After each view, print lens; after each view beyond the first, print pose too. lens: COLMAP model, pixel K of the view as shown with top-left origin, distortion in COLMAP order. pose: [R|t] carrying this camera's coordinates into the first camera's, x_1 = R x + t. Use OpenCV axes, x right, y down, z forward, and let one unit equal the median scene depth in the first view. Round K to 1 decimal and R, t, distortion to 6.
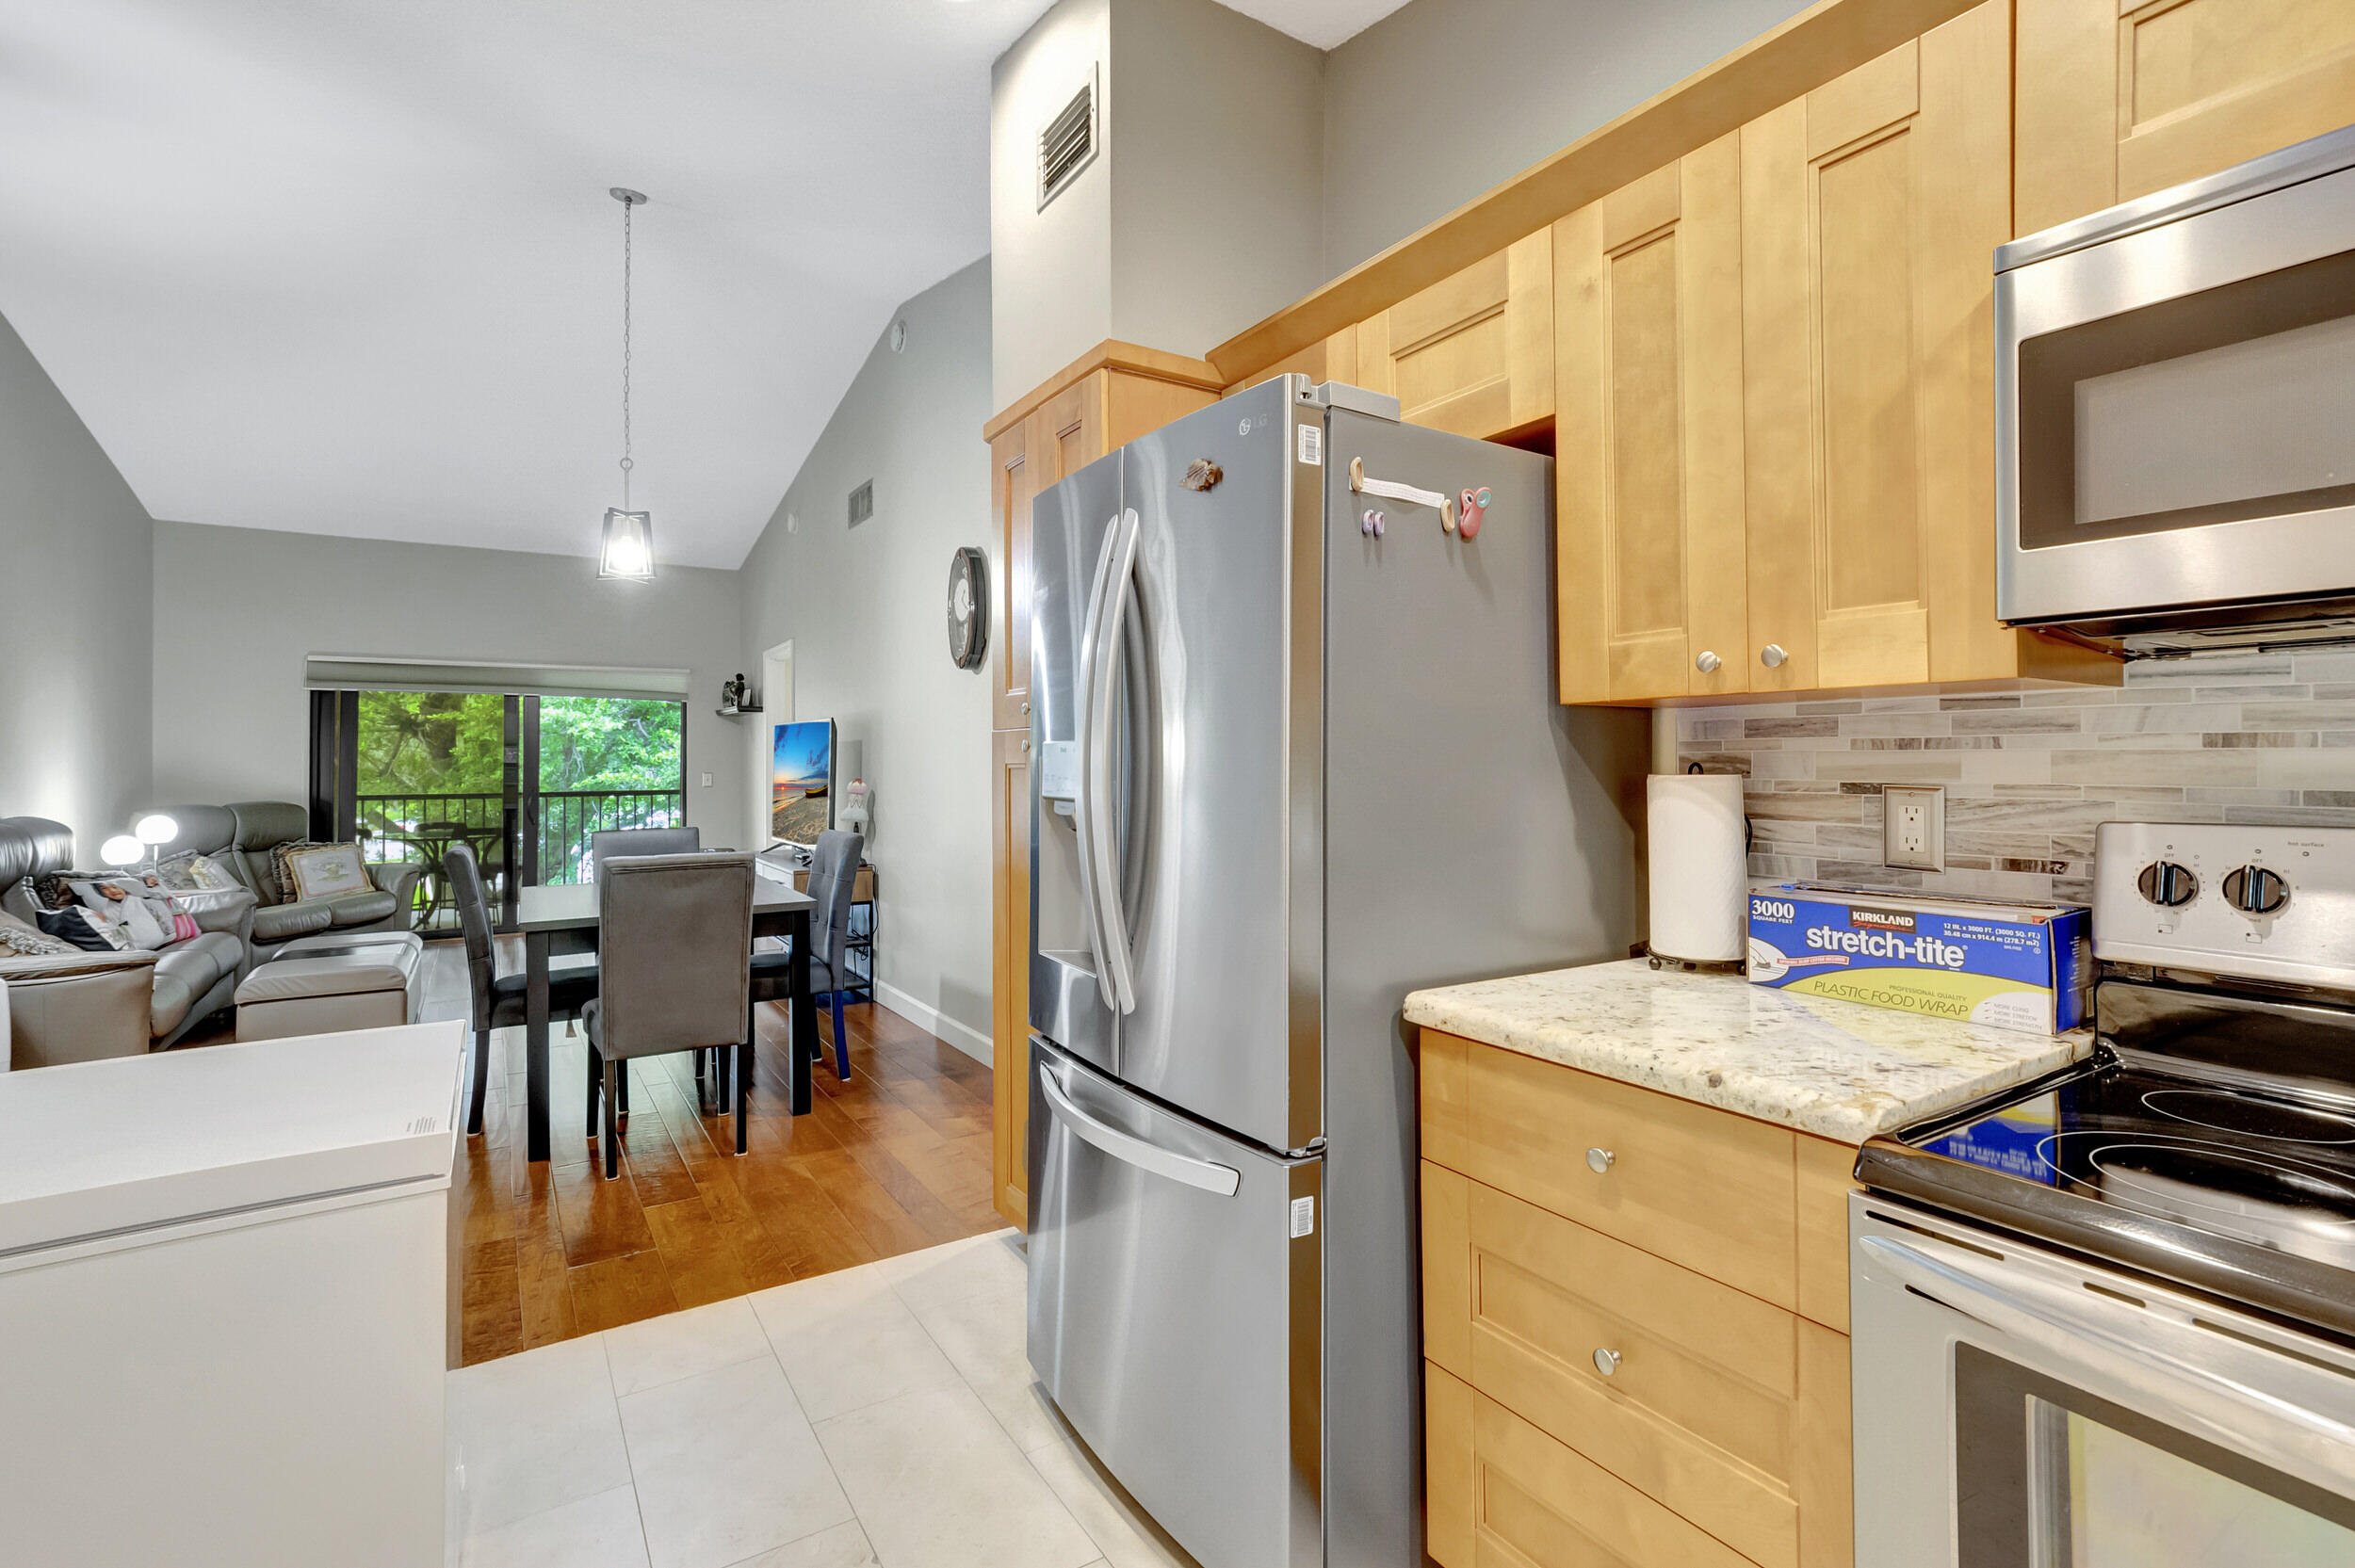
lens RADIAL K [[1077.8, 0, 1168.7], [0, 1077.8, 753.2], [0, 0, 1]] dist [0.003241, 0.000147]
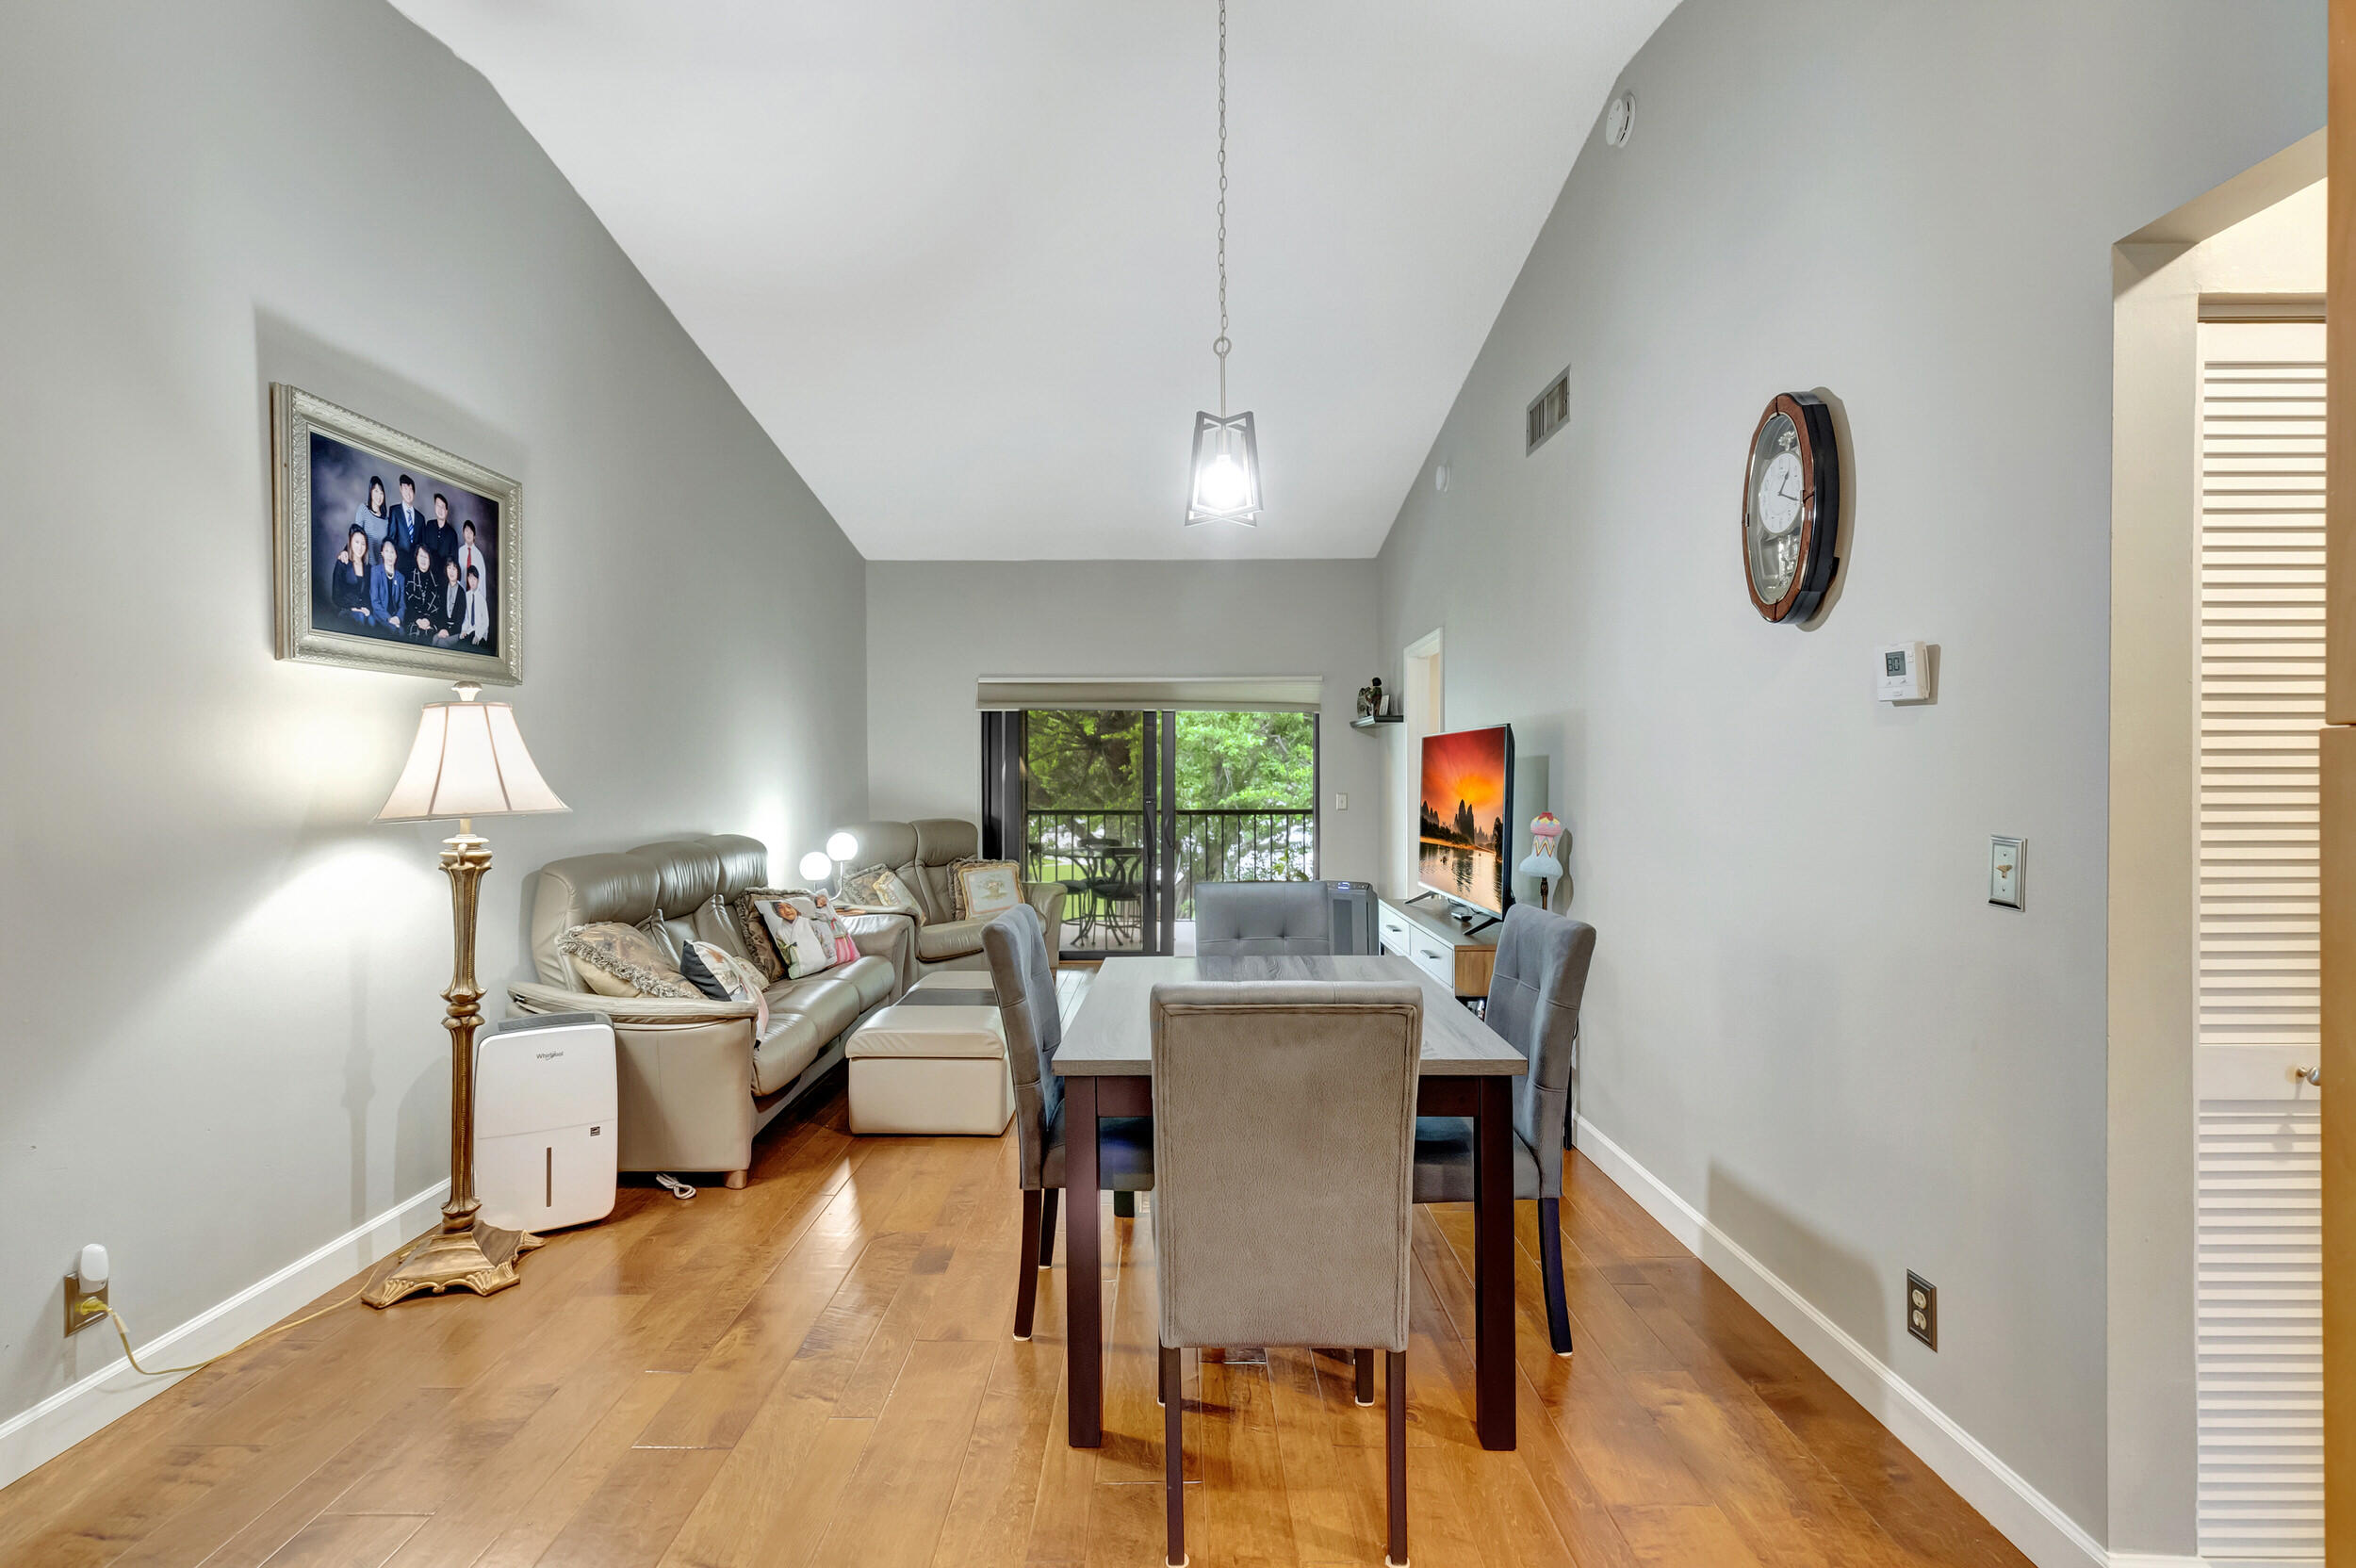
lens RADIAL K [[1054.0, 0, 1193.7], [0, 1054.0, 779.1], [0, 0, 1]] dist [-0.000516, -0.000443]
pose [[0.855245, 0.006336, -0.518185, -0.134609], [-0.000799, 0.999940, 0.010909, -0.004419], [0.518223, -0.008916, 0.855199, 0.320339]]
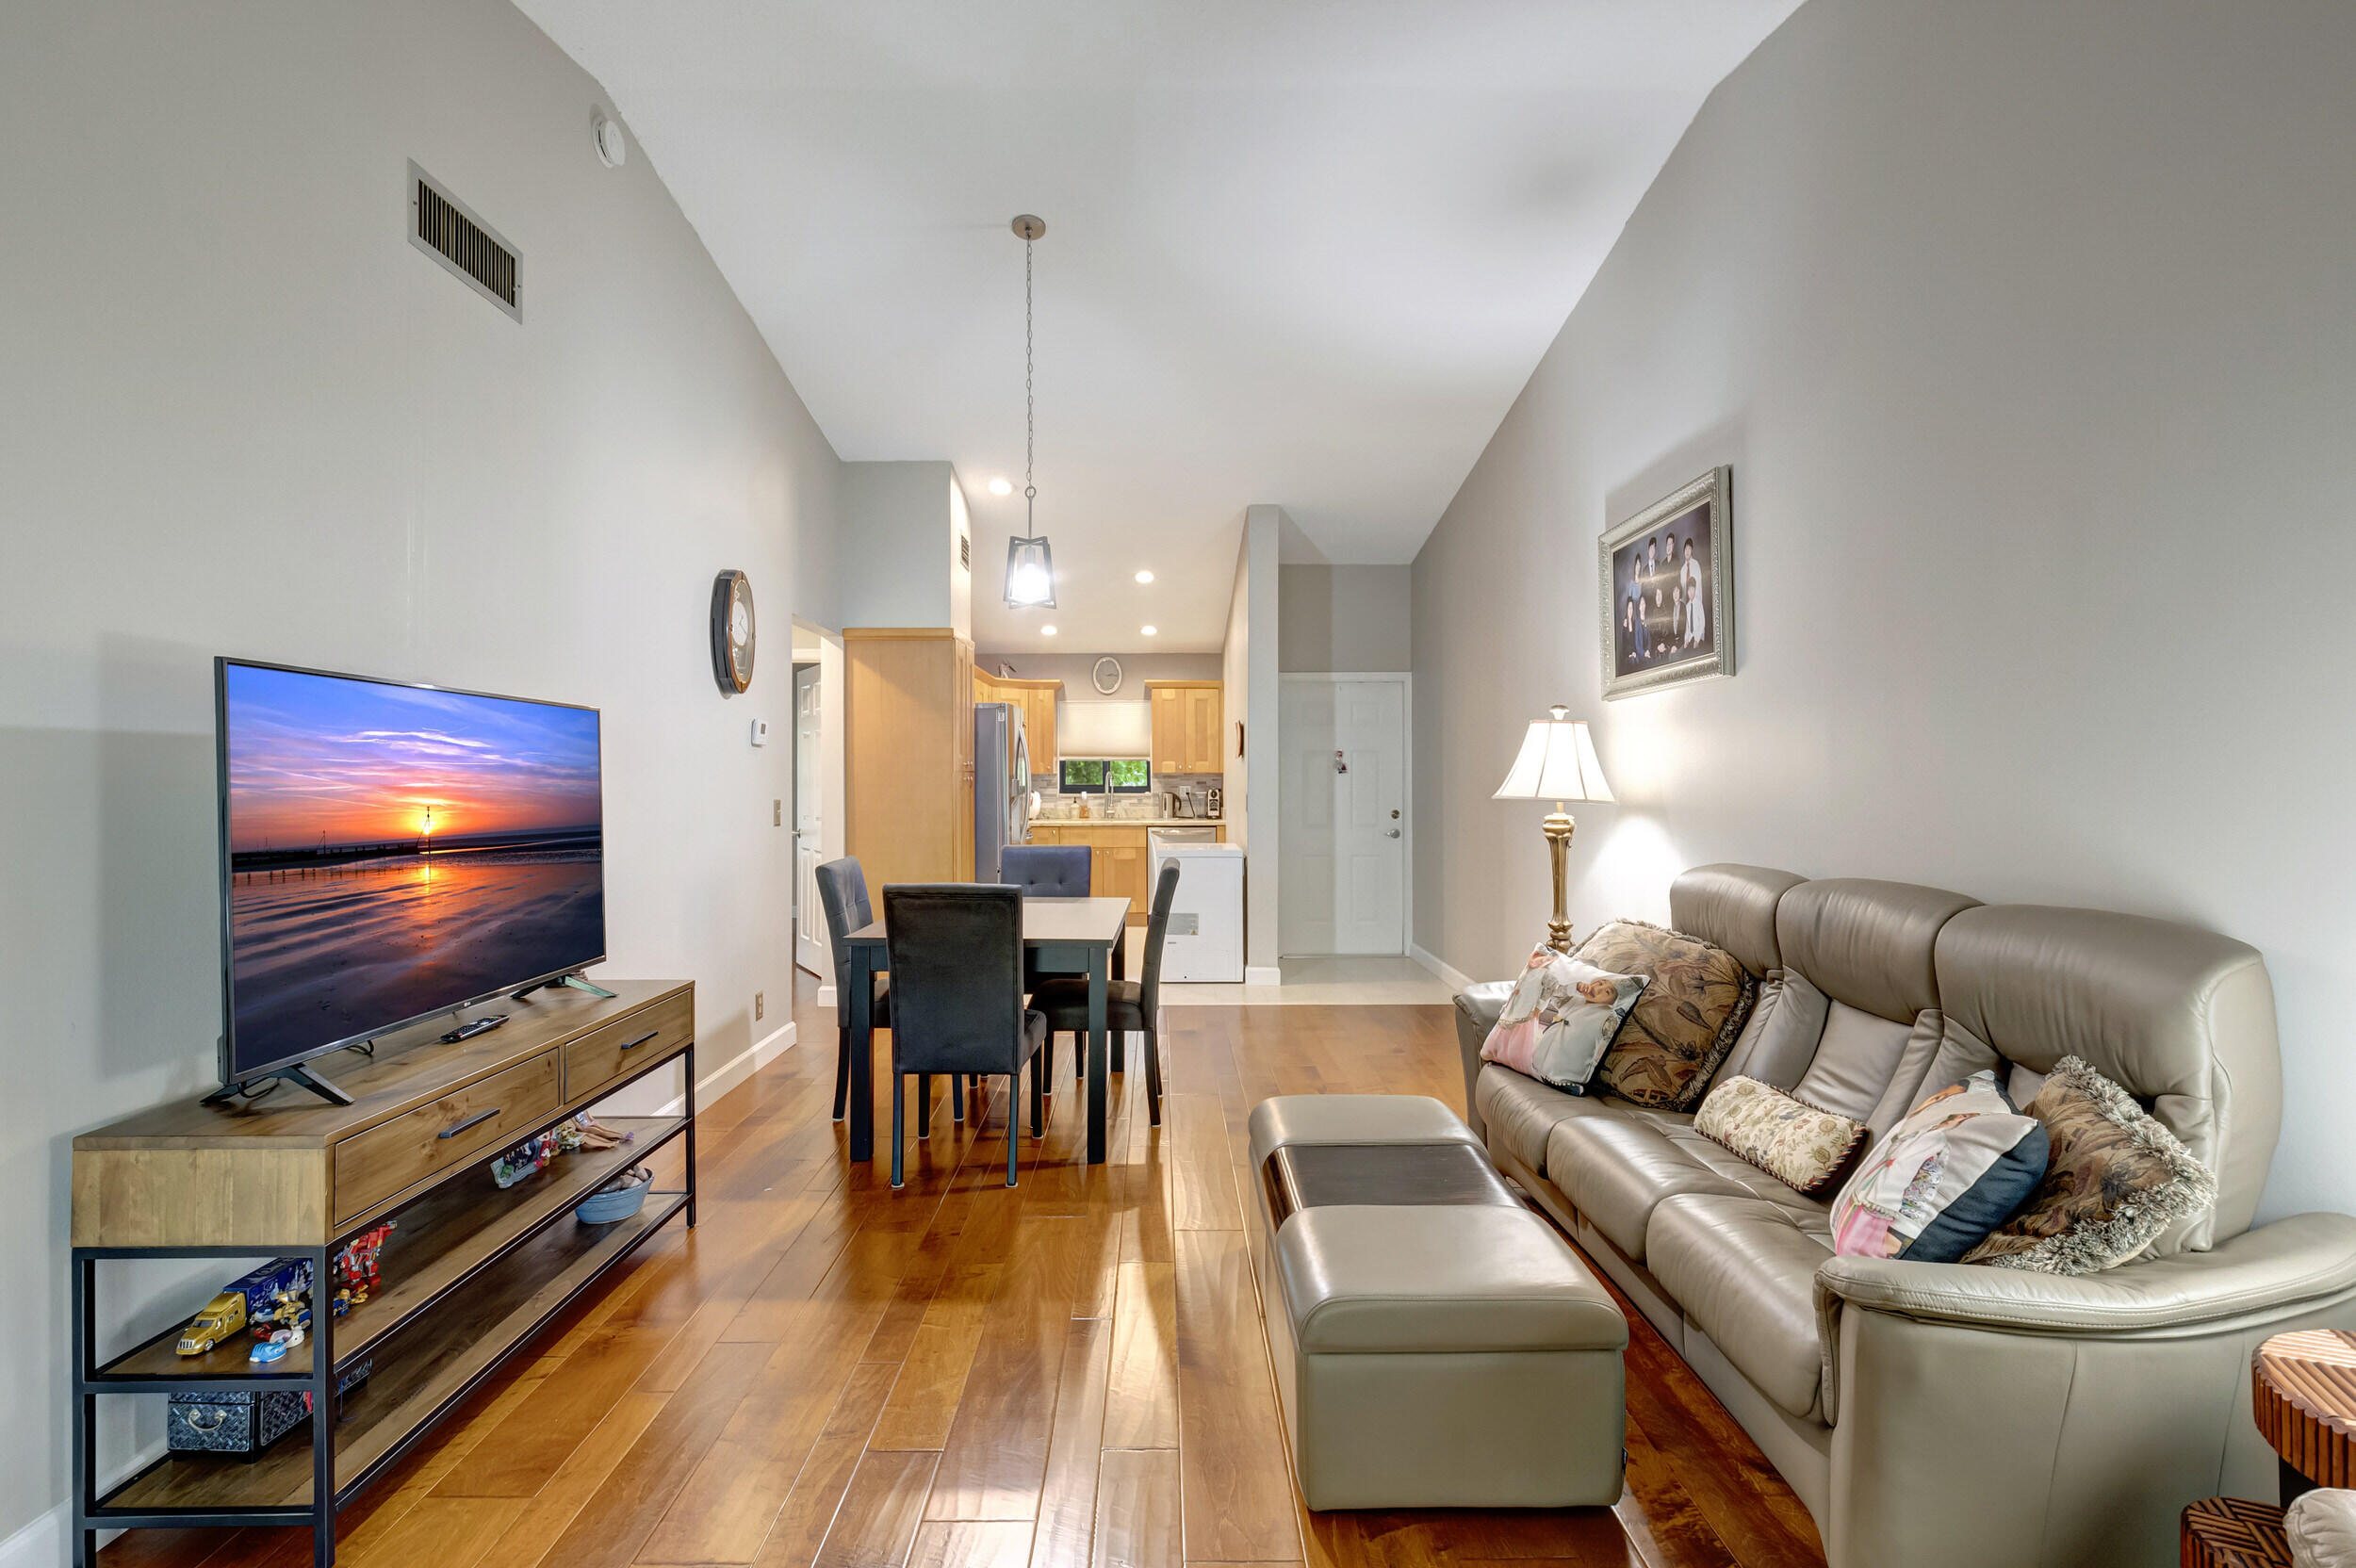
lens RADIAL K [[1033.2, 0, 1179.8], [0, 1033.2, 727.5], [0, 0, 1]] dist [-0.002012, -0.001105]
pose [[-0.859052, 0.034004, 0.510758, -0.815421], [0.003668, 0.998175, -0.060284, 0.010678], [-0.511875, -0.049913, -0.857609, 1.282277]]
